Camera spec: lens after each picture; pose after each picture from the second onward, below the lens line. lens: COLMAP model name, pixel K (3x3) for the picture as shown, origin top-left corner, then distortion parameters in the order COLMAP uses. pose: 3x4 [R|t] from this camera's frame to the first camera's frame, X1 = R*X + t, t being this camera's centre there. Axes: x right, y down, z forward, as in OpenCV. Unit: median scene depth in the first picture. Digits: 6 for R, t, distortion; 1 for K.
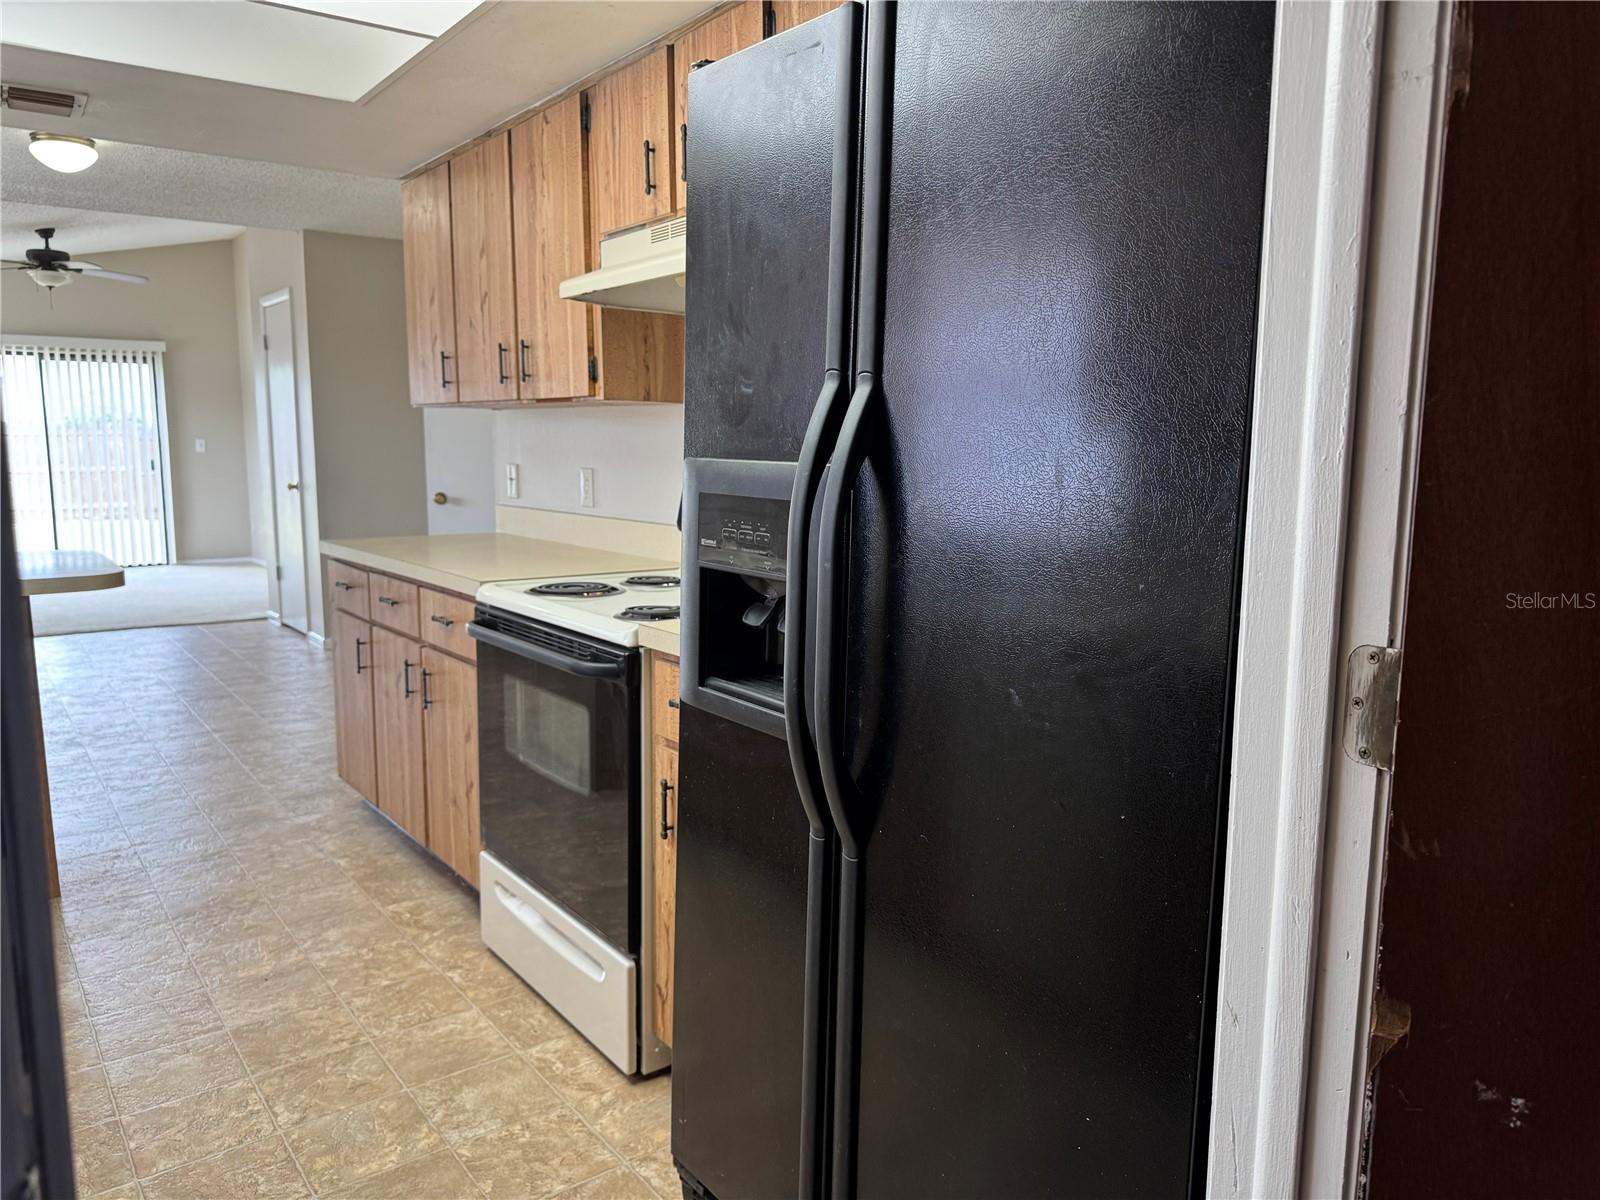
lens RADIAL K [[1127.5, 0, 799.4], [0, 1127.5, 604.9], [0, 0, 1]] dist [0.060267, -0.070366]
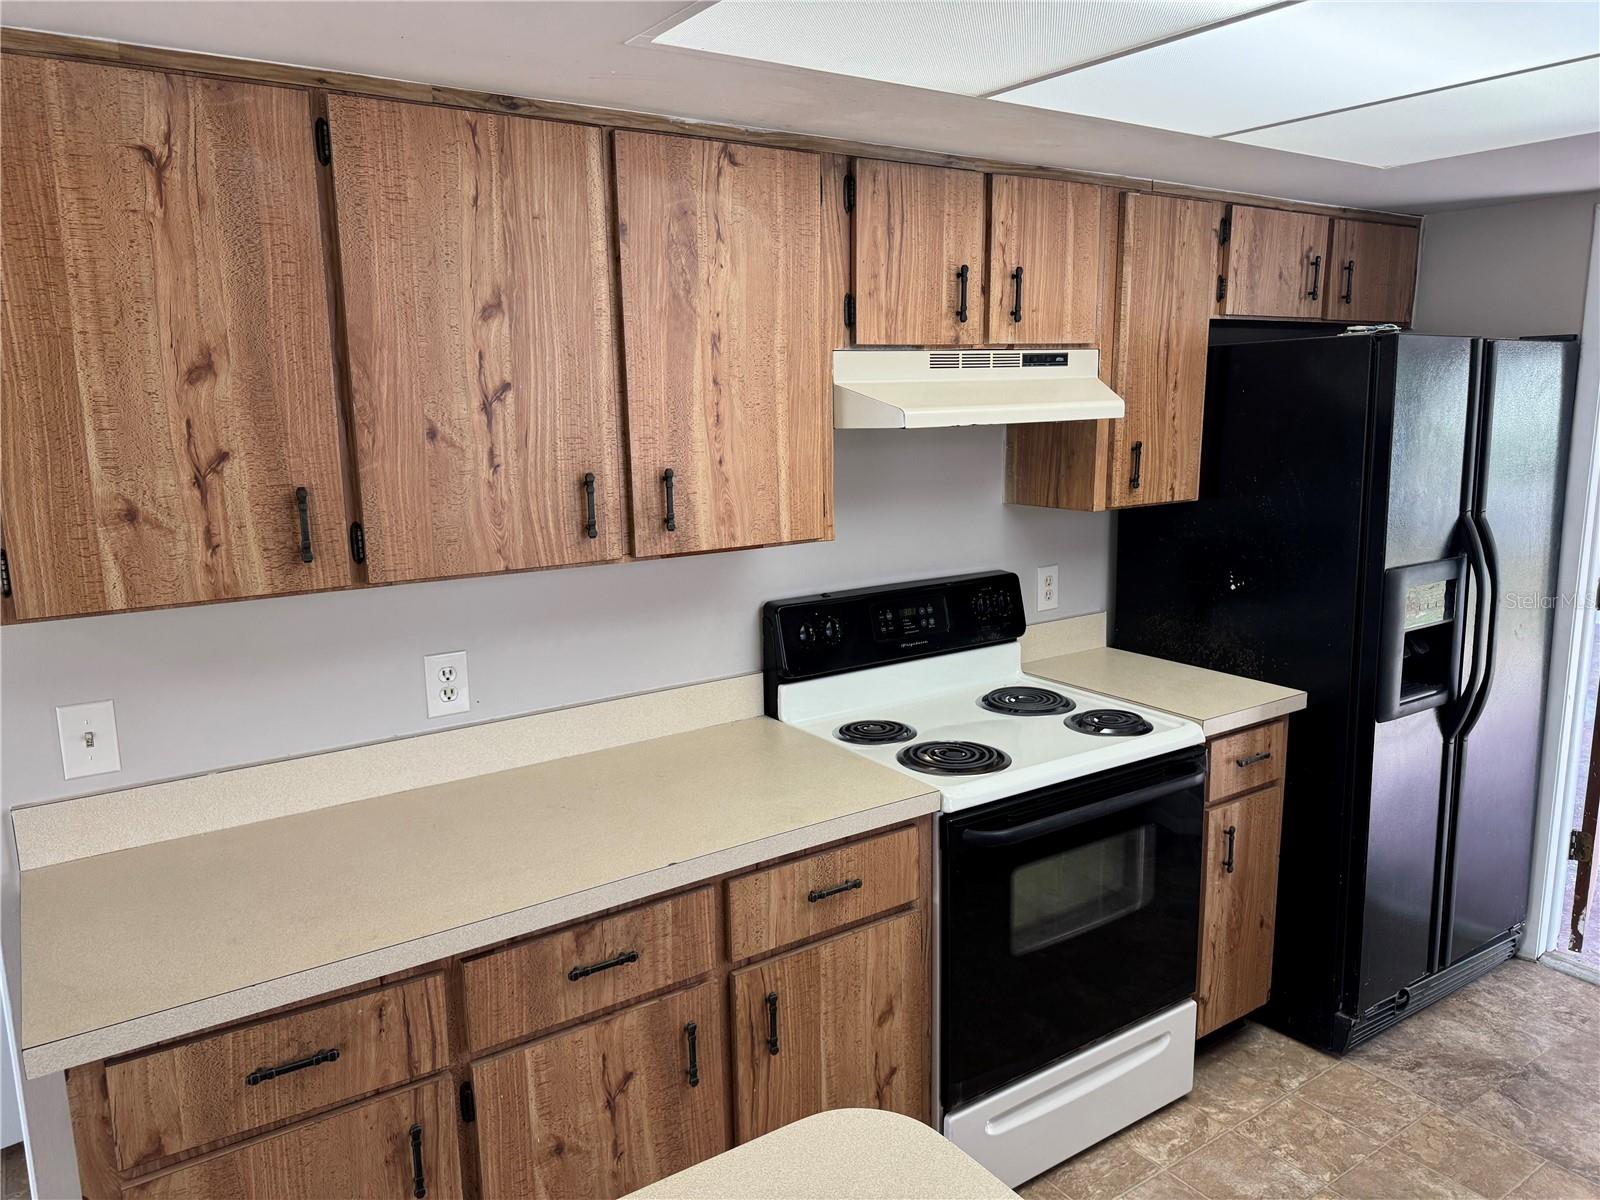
lens RADIAL K [[1127.5, 0, 799.4], [0, 1127.5, 604.9], [0, 0, 1]] dist [0.060267, -0.070366]
pose [[0.059219, -0.203677, 0.977245, -1.163808], [0.150106, 0.969649, 0.192998, -0.355771], [-0.986895, 0.135261, 0.087995, 1.147085]]
